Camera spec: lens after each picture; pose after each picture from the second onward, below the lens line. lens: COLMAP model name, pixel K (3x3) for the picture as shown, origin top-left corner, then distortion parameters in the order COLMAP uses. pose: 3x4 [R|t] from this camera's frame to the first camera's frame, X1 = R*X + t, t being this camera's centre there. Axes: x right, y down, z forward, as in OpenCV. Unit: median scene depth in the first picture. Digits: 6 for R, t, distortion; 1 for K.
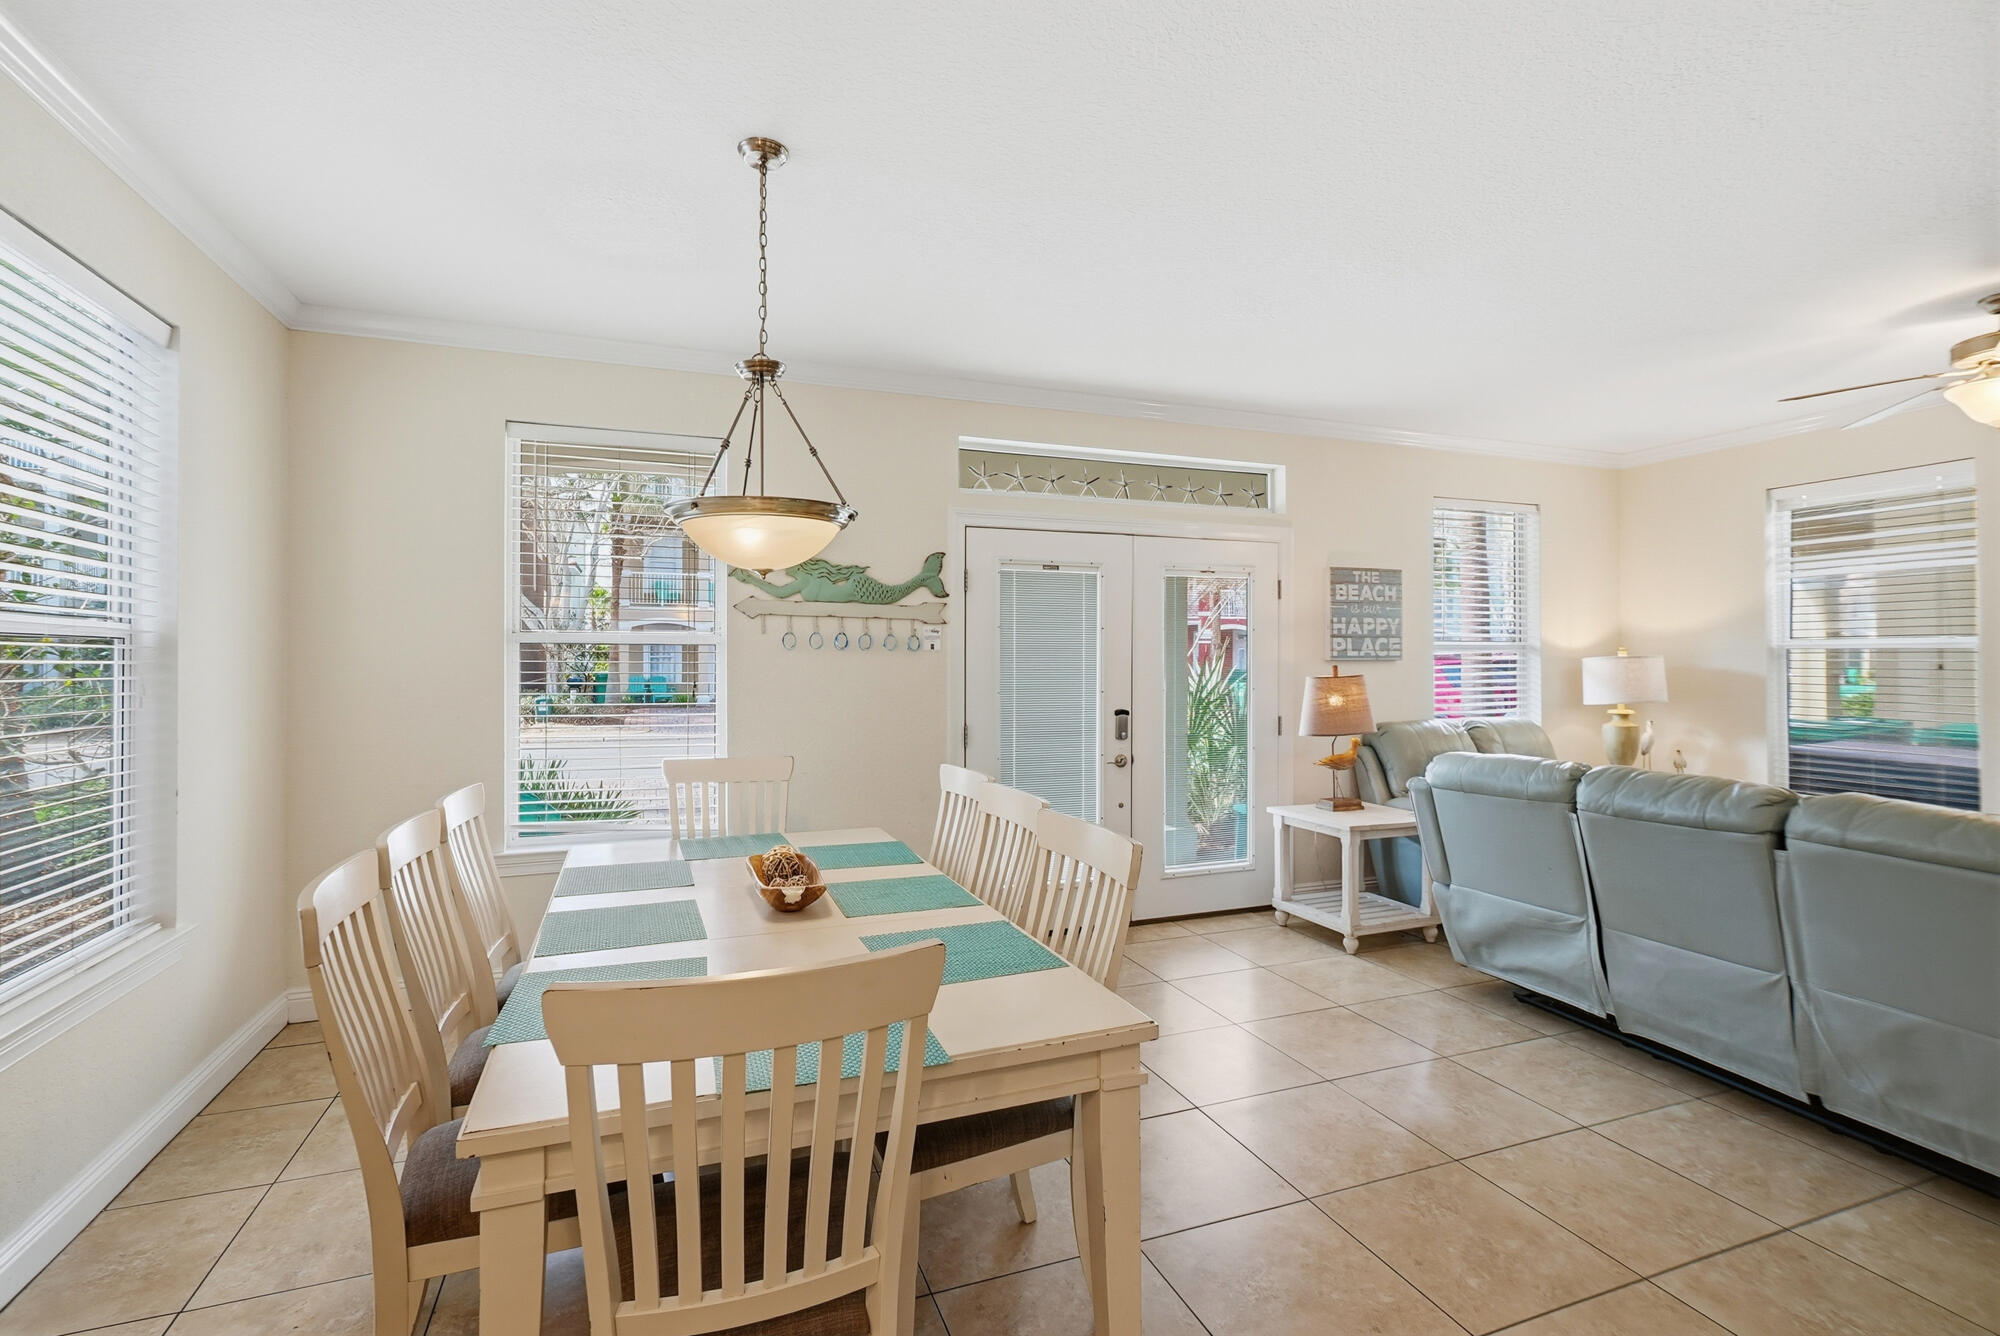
lens RADIAL K [[925.8, 0, 1001.9], [0, 925.8, 666.7], [0, 0, 1]] dist [-0.014654, 0.000477]
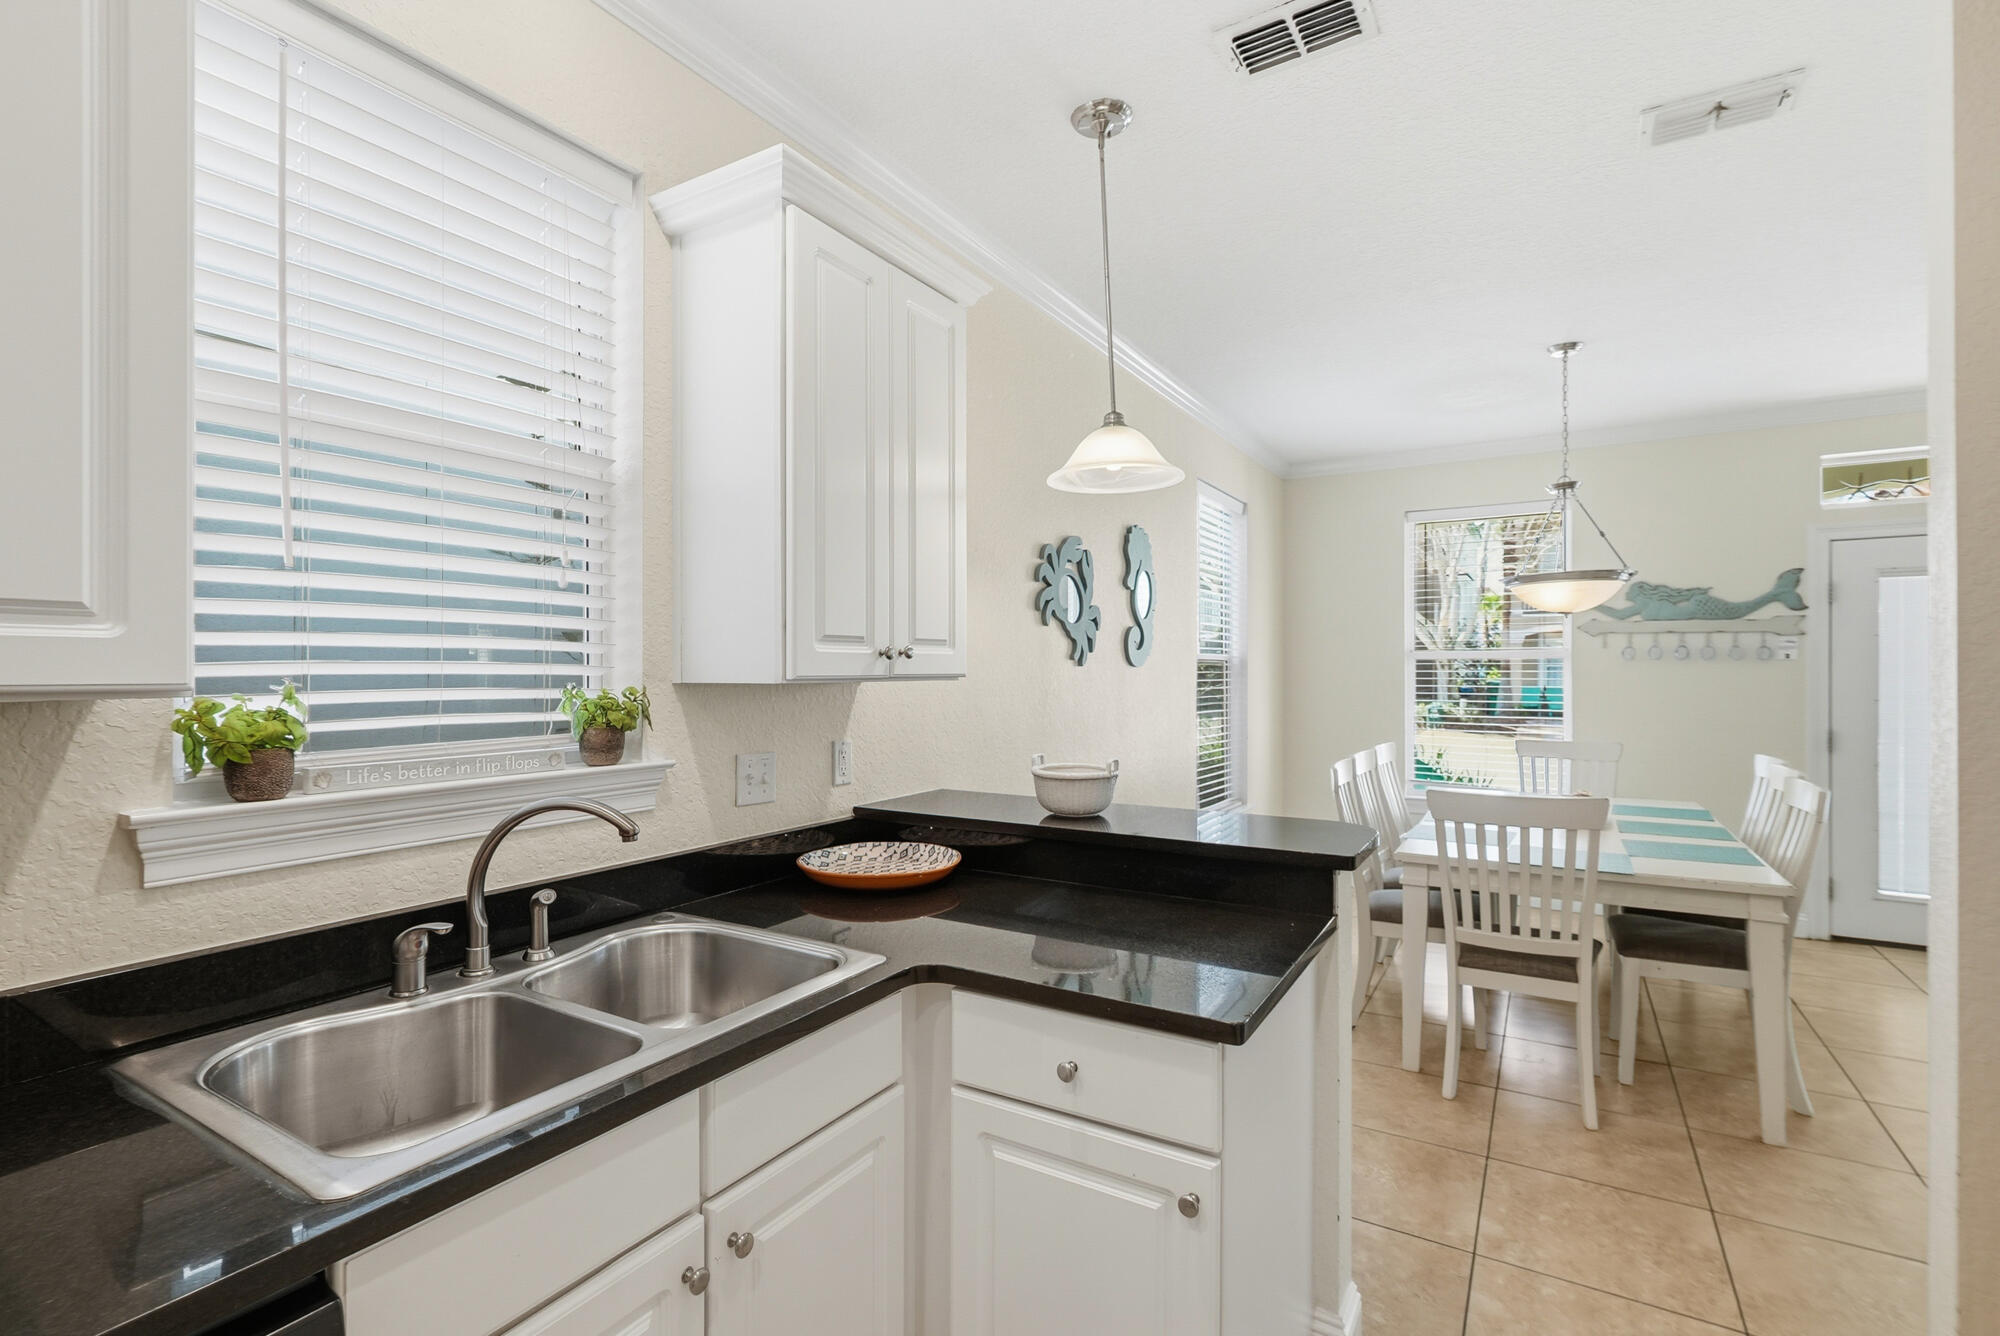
lens RADIAL K [[925.8, 0, 987.0], [0, 925.8, 670.1], [0, 0, 1]] dist [-0.014654, 0.000477]
pose [[0.610854, -0.004615, -0.791730, 0.204270], [-0.001365, 0.999975, -0.006882, 0.003123], [0.791742, 0.005284, 0.610832, -0.399860]]
